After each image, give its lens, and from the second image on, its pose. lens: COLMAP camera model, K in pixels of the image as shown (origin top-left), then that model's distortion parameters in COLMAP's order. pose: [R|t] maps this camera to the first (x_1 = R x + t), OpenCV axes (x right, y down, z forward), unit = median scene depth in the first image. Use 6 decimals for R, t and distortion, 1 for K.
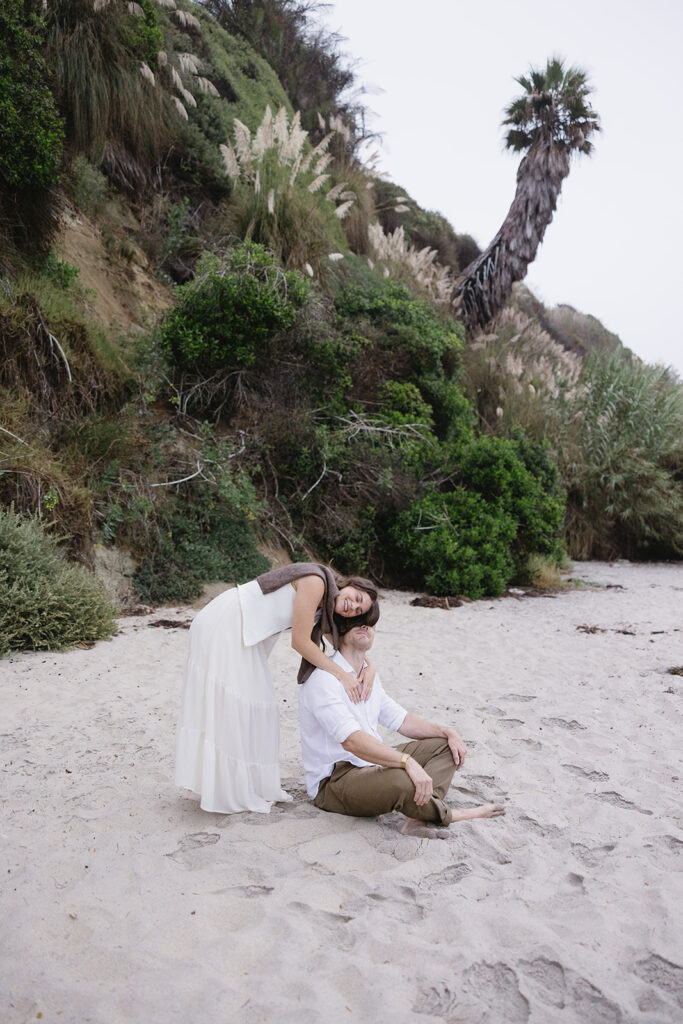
lens RADIAL K [[779.8, 0, 343.2], [0, 779.8, 515.6], [0, 0, 1]] dist [0.003651, 0.001971]
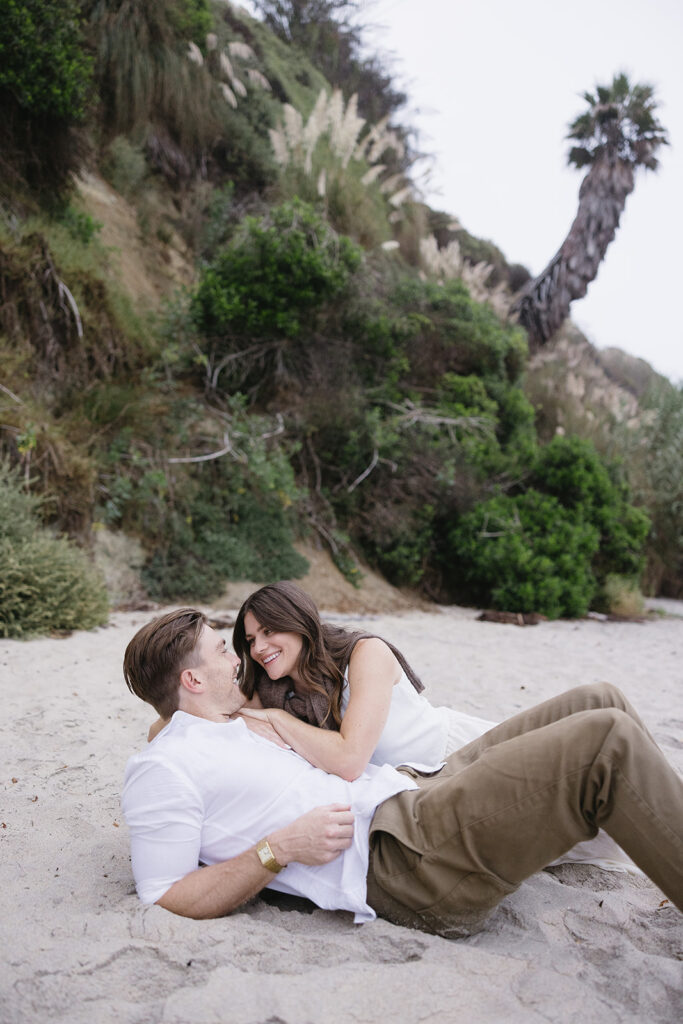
lens RADIAL K [[779.8, 0, 338.3], [0, 779.8, 514.9], [0, 0, 1]] dist [0.003651, 0.001971]
pose [[0.998056, 0.029168, -0.055084, -0.014176], [-0.032165, 0.998004, -0.054341, 0.044259], [0.053389, 0.056007, 0.997002, 0.140185]]
